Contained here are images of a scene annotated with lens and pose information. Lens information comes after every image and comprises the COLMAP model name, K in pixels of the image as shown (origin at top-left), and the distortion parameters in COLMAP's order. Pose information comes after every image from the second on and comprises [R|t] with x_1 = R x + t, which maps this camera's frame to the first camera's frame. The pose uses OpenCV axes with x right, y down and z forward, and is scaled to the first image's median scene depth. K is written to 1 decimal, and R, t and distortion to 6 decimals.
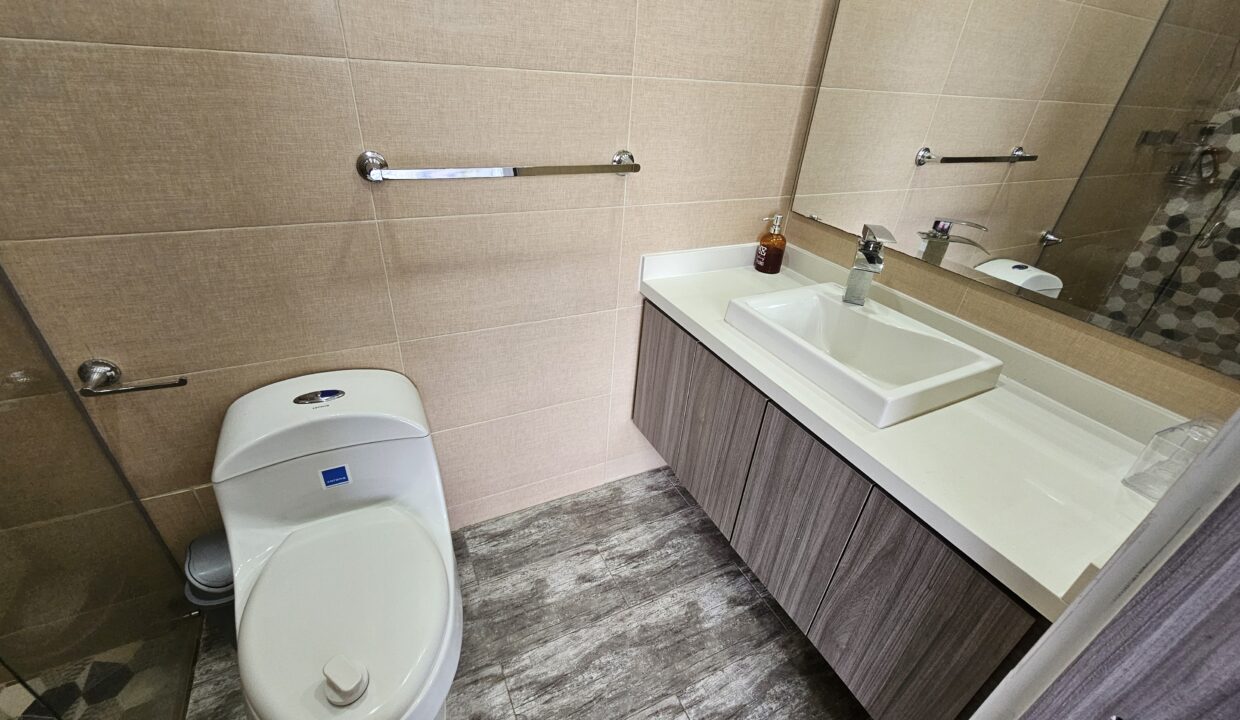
lens RADIAL K [[507.6, 0, 621.7], [0, 507.6, 361.2], [0, 0, 1]] dist [0.003039, 0.000140]
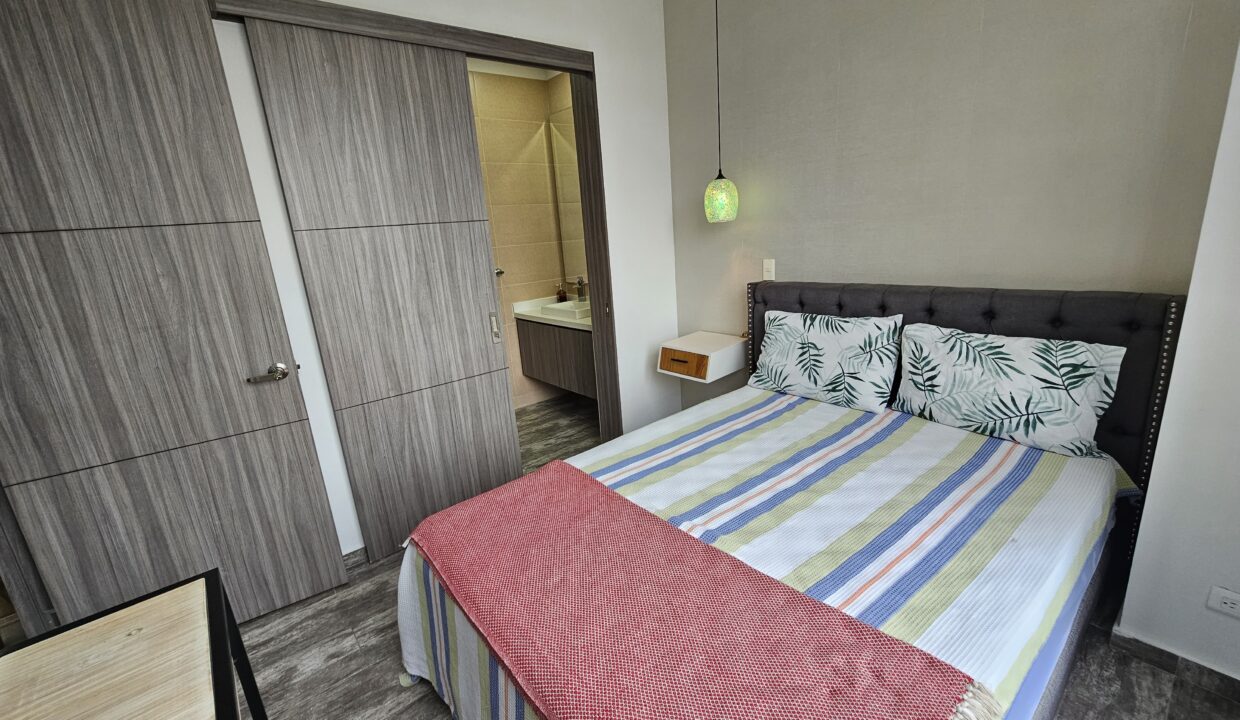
lens RADIAL K [[507.6, 0, 618.3], [0, 507.6, 361.6], [0, 0, 1]] dist [0.003039, 0.000140]
pose [[0.965823, -0.187760, 0.178698, 0.042126], [0.231169, 0.935797, -0.266167, 0.909739], [-0.117250, 0.298380, 0.947218, -1.514152]]
